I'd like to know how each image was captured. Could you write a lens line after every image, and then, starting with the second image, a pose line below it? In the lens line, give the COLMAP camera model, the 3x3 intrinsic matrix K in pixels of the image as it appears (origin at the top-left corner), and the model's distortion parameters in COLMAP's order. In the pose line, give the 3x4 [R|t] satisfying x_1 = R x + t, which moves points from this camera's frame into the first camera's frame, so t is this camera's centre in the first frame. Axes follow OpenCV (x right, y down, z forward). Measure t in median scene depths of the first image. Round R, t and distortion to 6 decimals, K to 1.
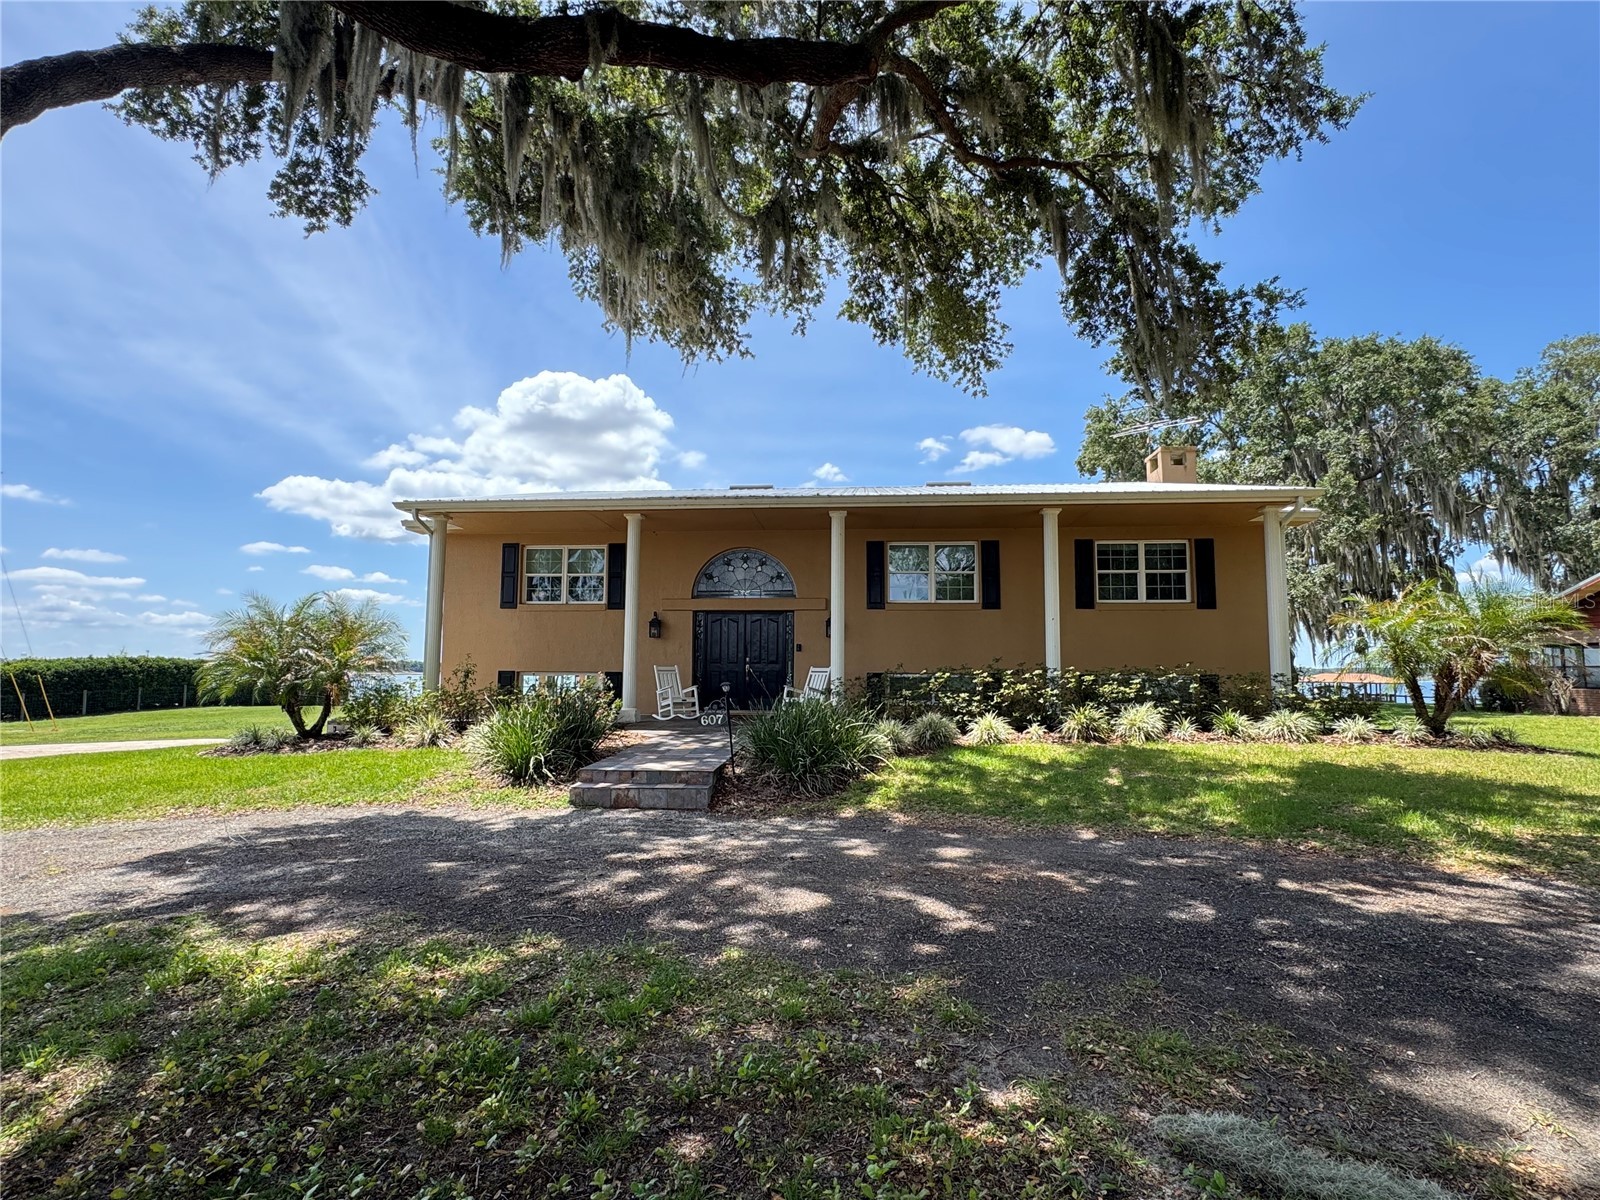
lens RADIAL K [[806.3, 0, 795.5], [0, 806.3, 592.4], [0, 0, 1]] dist [-0.002350, -0.004383]
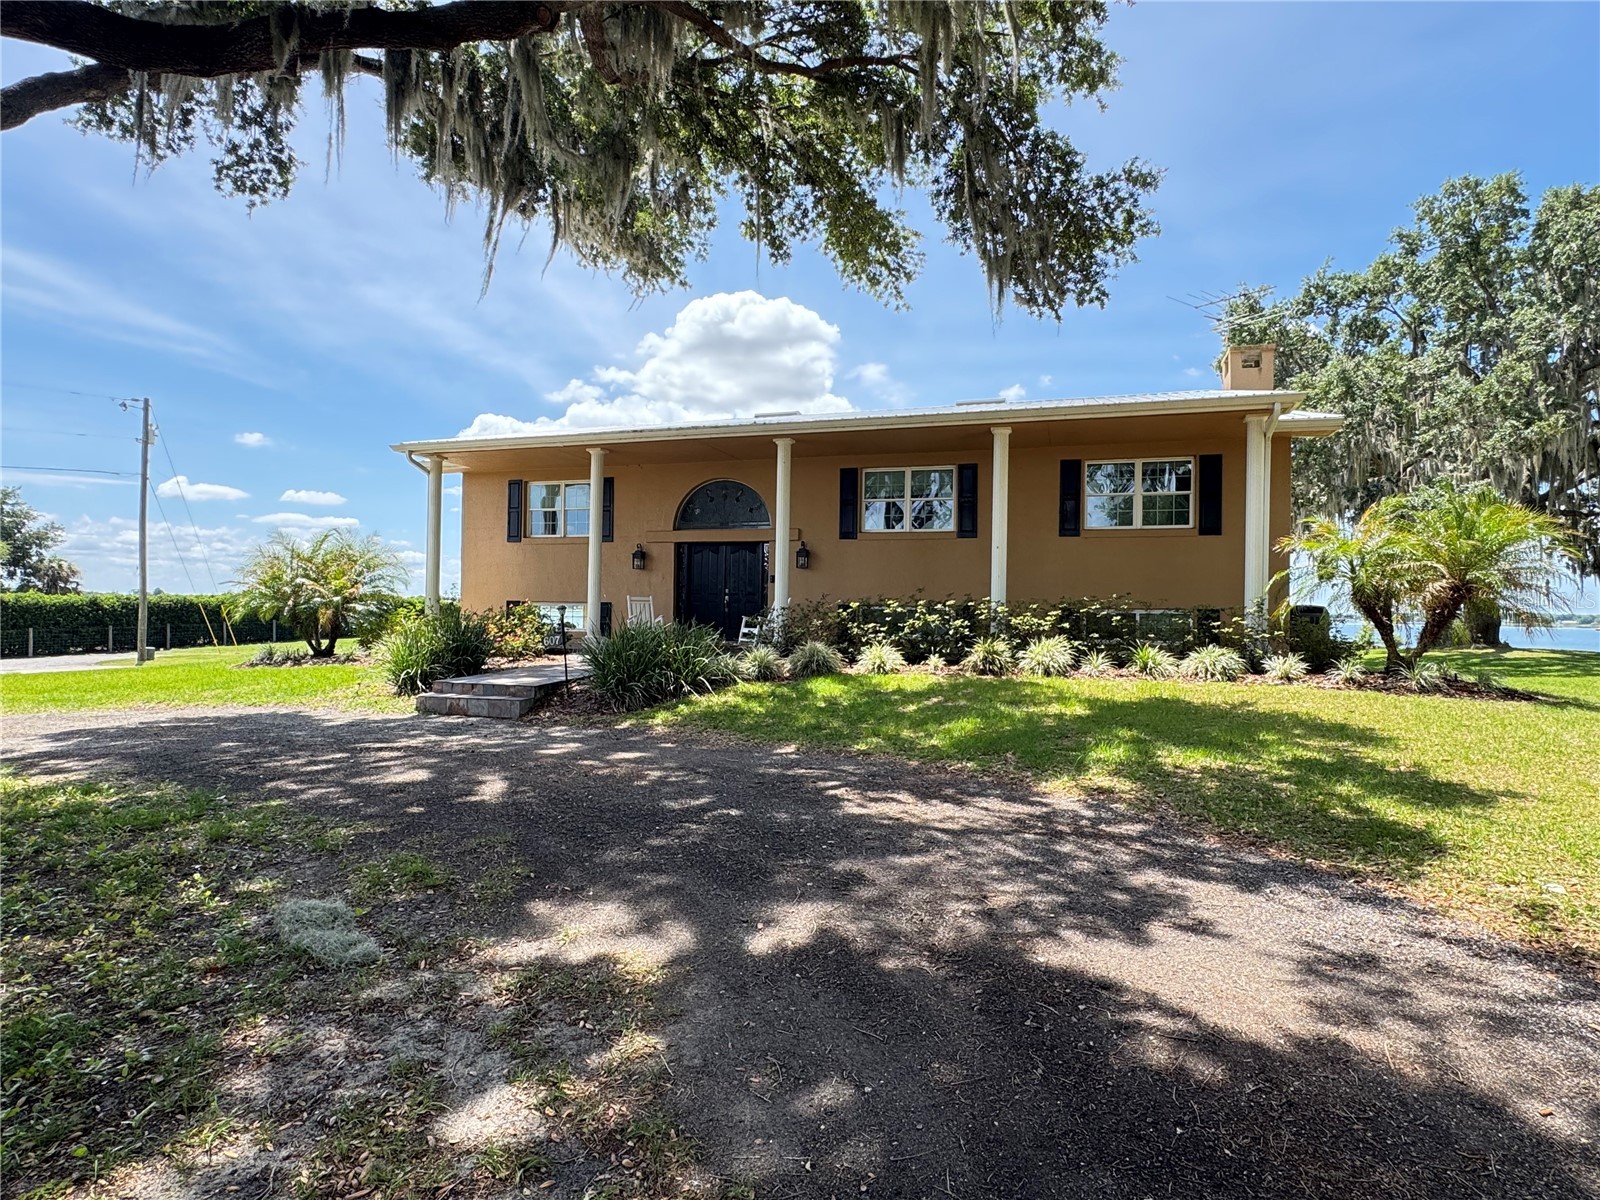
lens RADIAL K [[882.9, 0, 811.5], [0, 882.9, 610.3], [0, 0, 1]] dist [-0.020257, 0.008192]
pose [[0.973851, 0.008547, -0.227029, 0.384955], [0.013721, 0.995255, 0.096326, 0.004332], [0.226775, -0.096922, 0.969113, -0.055841]]
